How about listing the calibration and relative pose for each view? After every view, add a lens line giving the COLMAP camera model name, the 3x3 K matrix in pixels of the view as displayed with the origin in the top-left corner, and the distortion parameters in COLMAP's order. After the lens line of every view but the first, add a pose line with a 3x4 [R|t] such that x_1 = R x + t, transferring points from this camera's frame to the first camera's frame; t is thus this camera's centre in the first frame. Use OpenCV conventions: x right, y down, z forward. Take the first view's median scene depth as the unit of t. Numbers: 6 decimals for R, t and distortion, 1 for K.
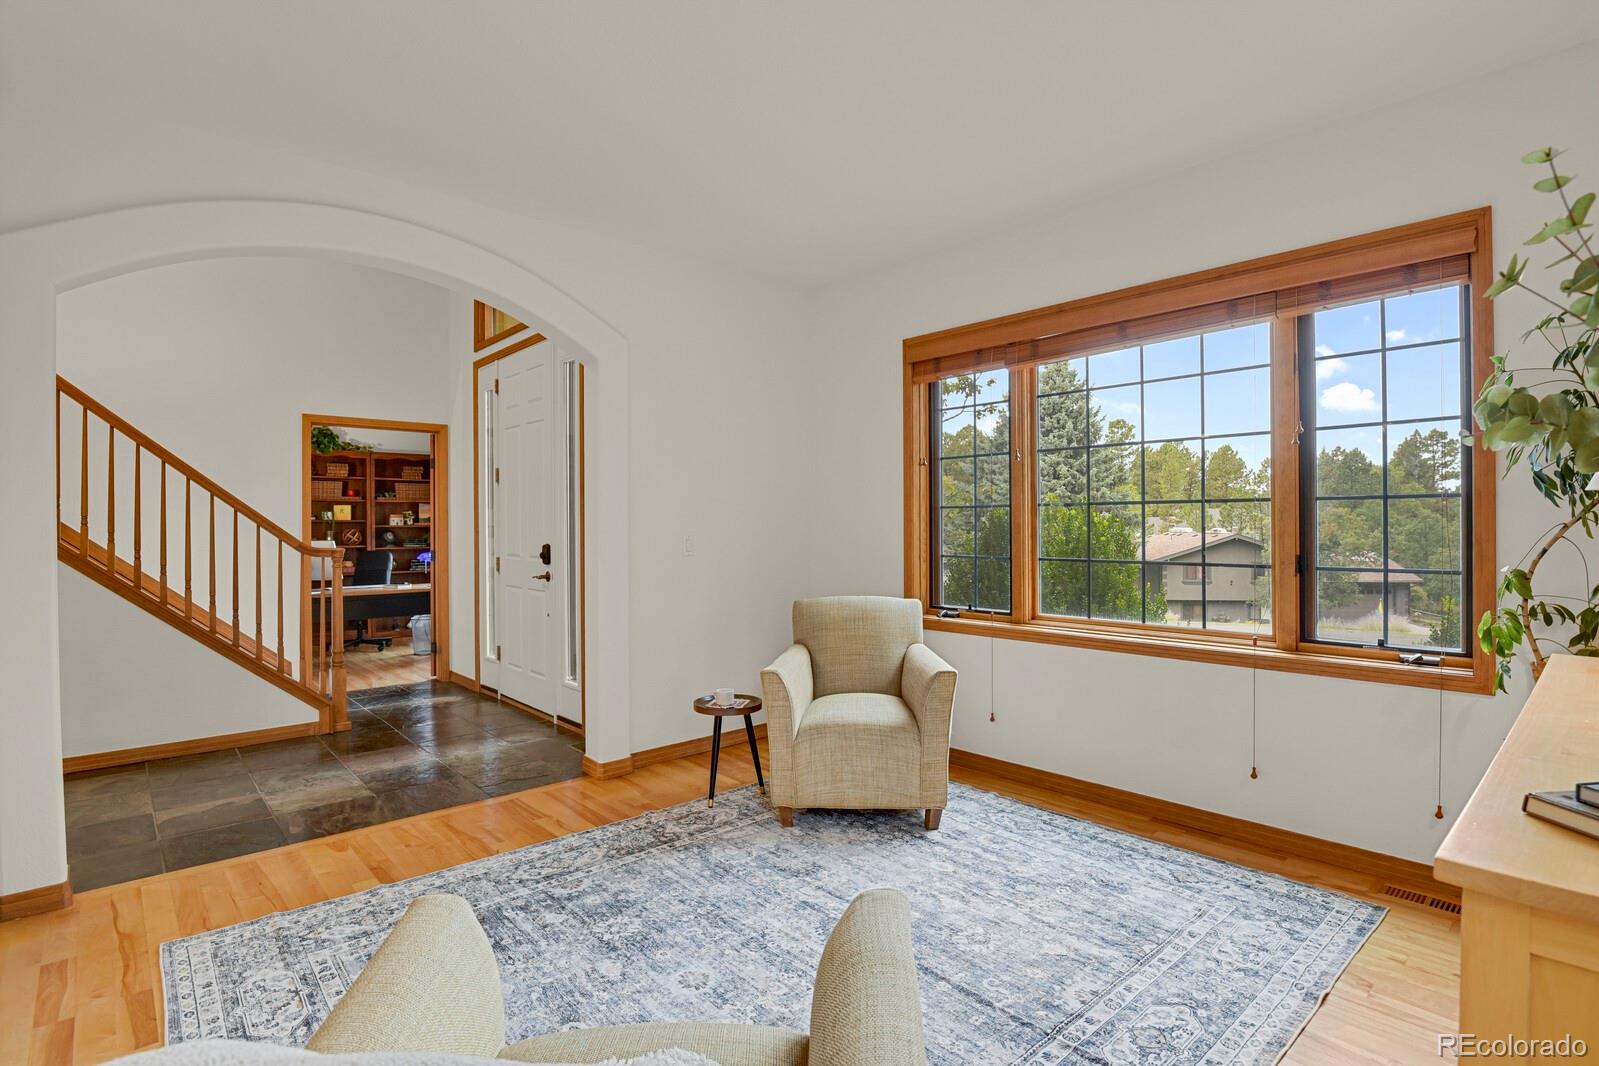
lens RADIAL K [[781.1, 0, 808.4], [0, 781.1, 529.5], [0, 0, 1]] dist [-0.021098, -0.006564]
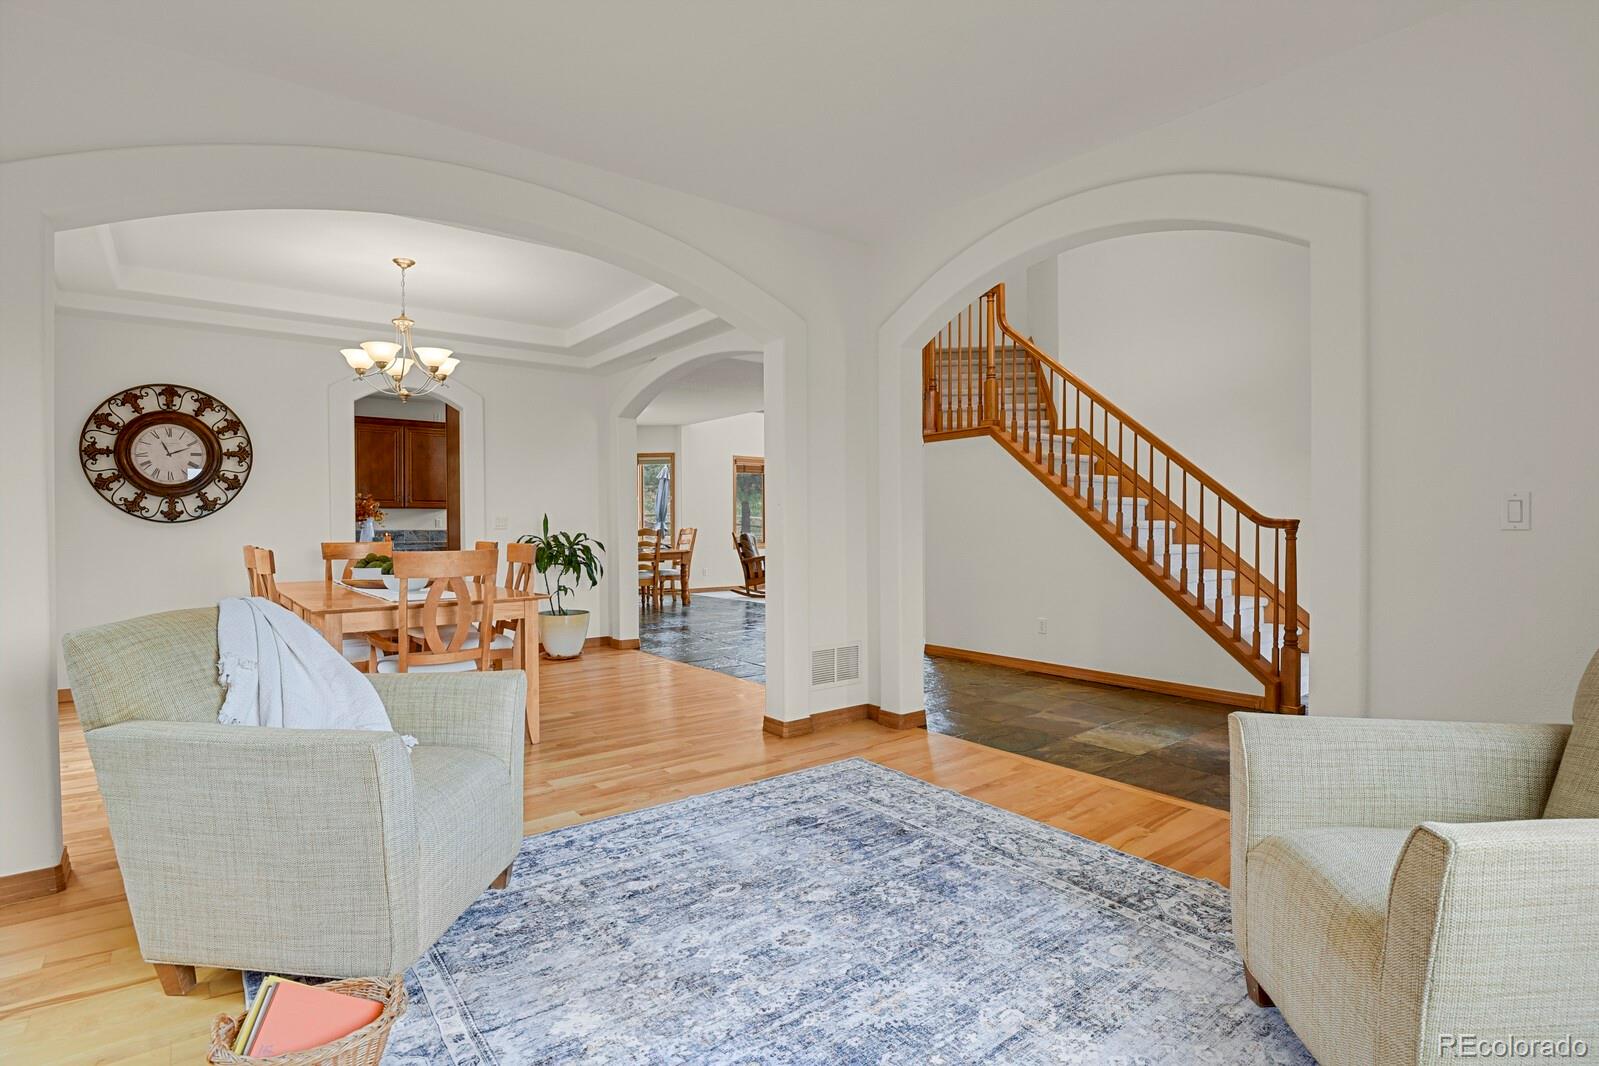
lens RADIAL K [[781.1, 0, 808.4], [0, 781.1, 529.5], [0, 0, 1]] dist [-0.021098, -0.006564]
pose [[-0.069035, 0.015926, -0.997487, 0.583645], [-0.001734, 0.999869, 0.016084, 0.036156], [0.997613, 0.002840, -0.068999, 0.771086]]
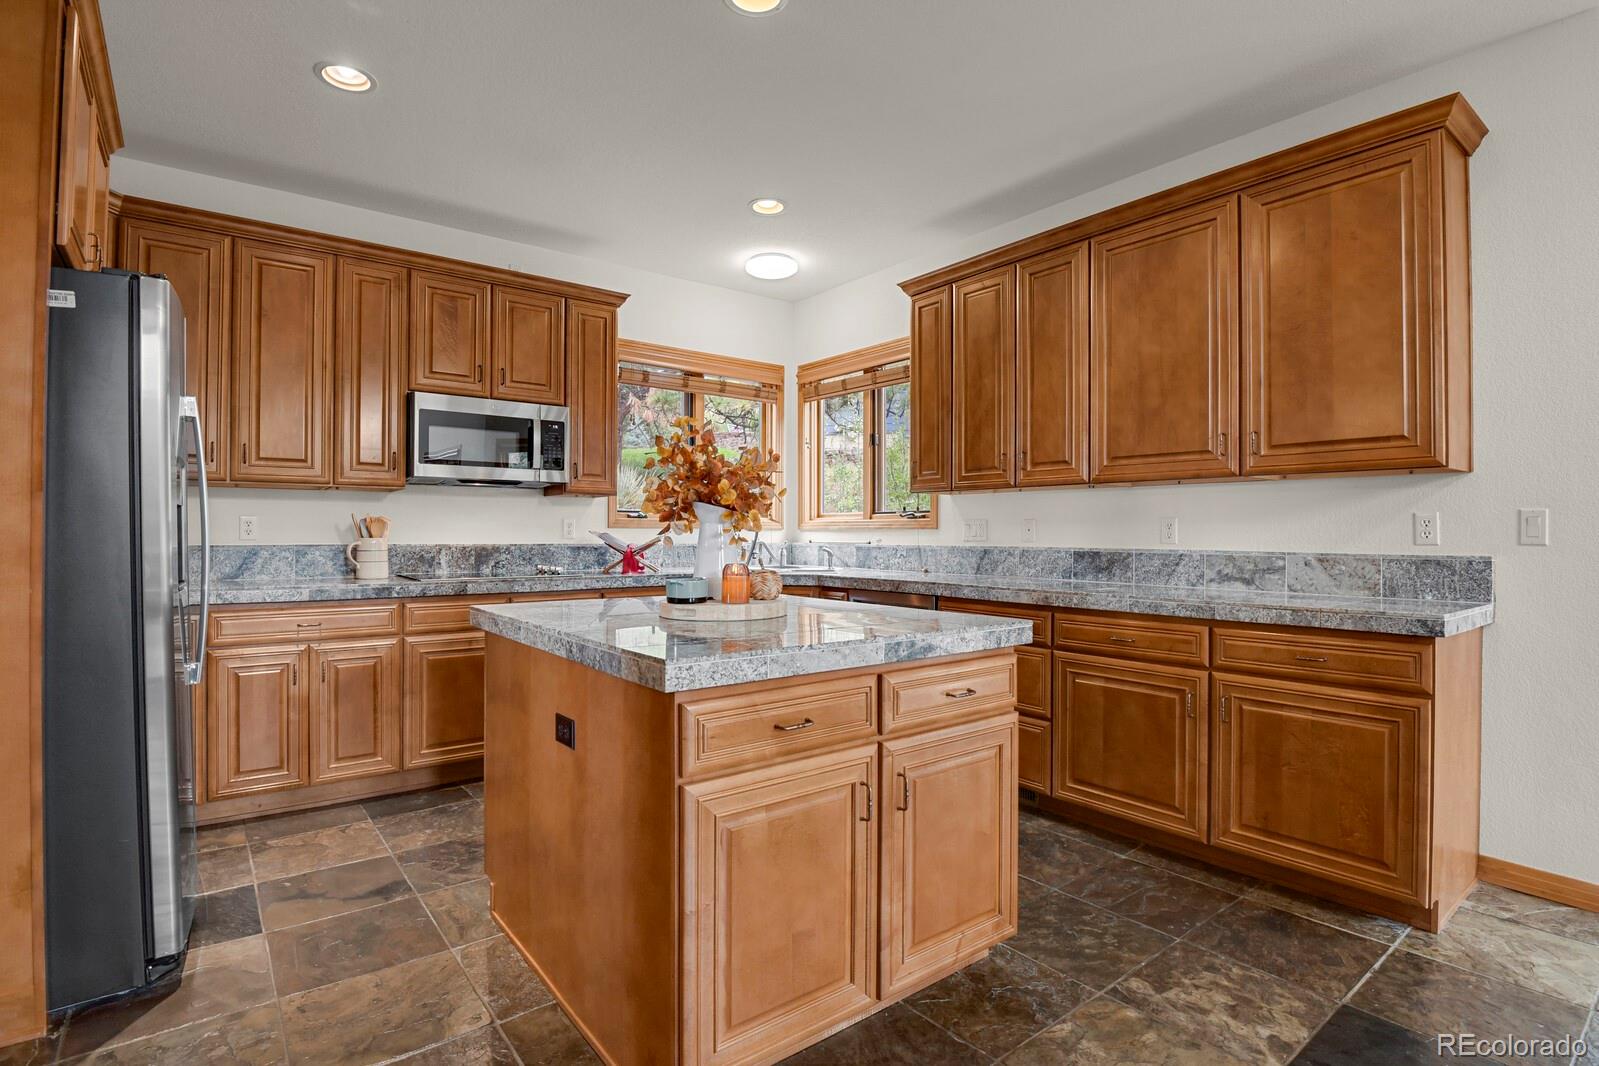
lens RADIAL K [[781.1, 0, 808.4], [0, 781.1, 529.5], [0, 0, 1]] dist [-0.021098, -0.006564]
pose [[-0.997332, 0.005287, 0.072813, -2.086461], [0.005321, 0.999986, 0.000271, 0.063022], [-0.072811, 0.000658, -0.997346, -0.174355]]
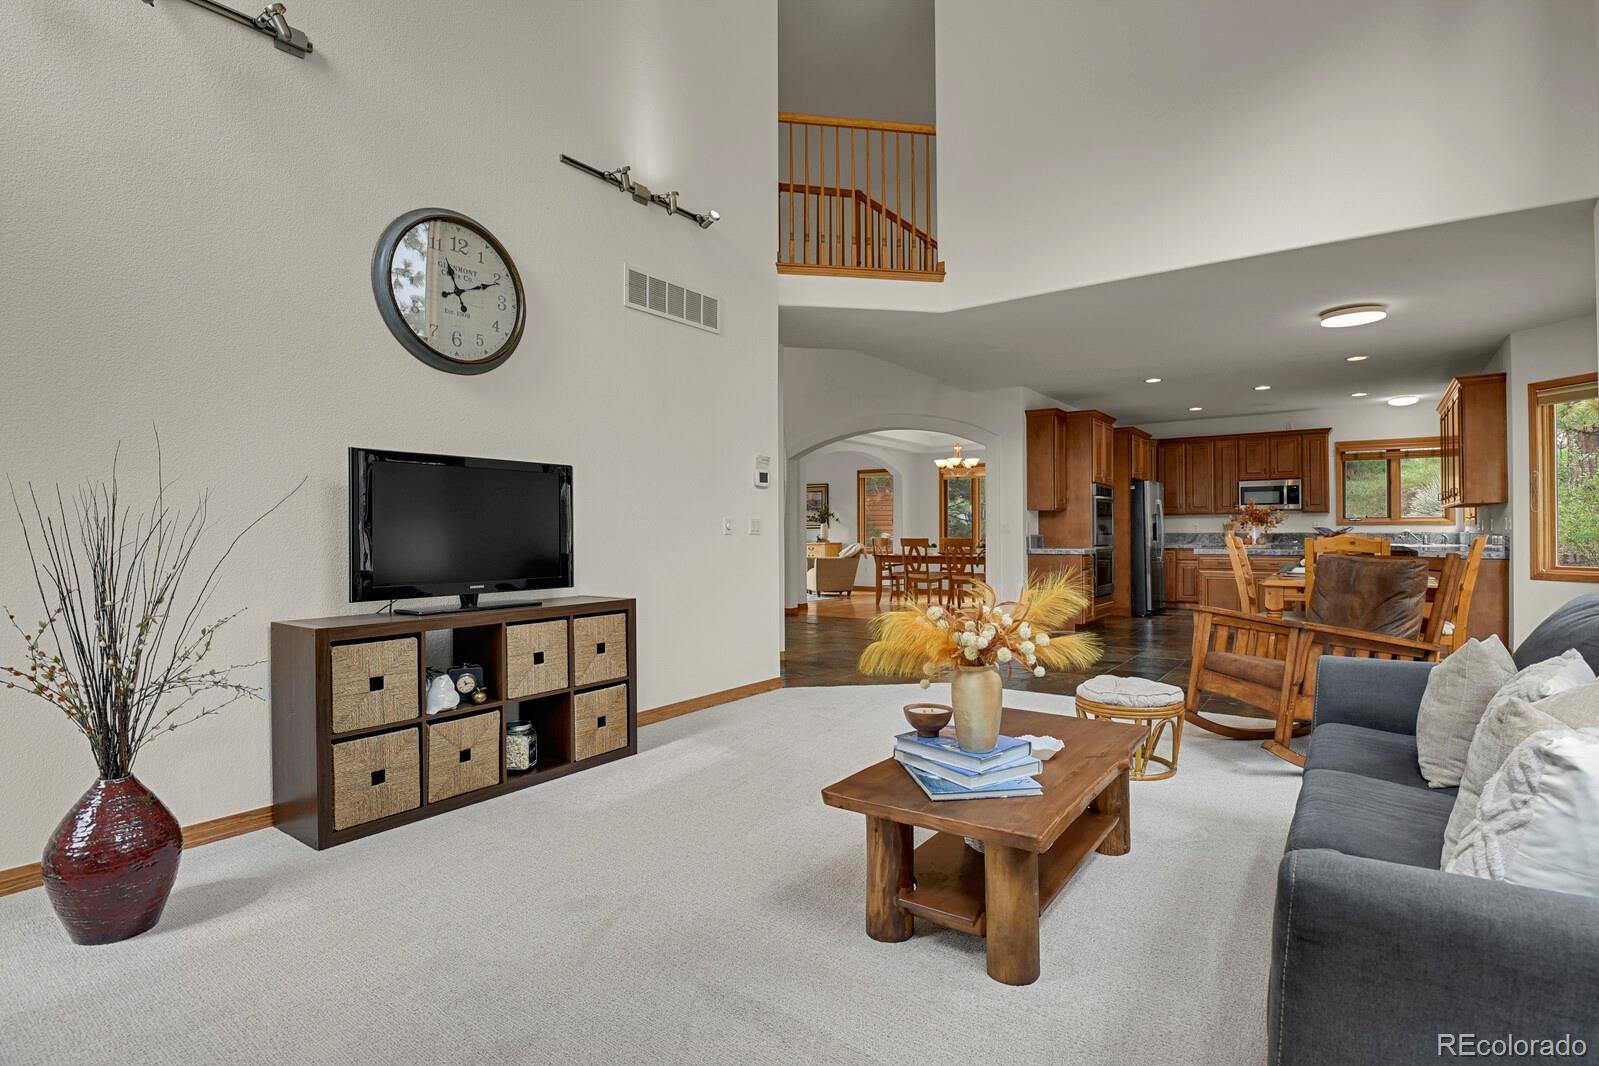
lens RADIAL K [[781.1, 0, 808.4], [0, 781.1, 529.5], [0, 0, 1]] dist [-0.021098, -0.006564]
pose [[-0.202975, 0.012072, 0.979109, -4.479115], [0.012928, 0.999870, -0.009648, 0.078147], [-0.979099, 0.010700, -0.203105, 1.346203]]
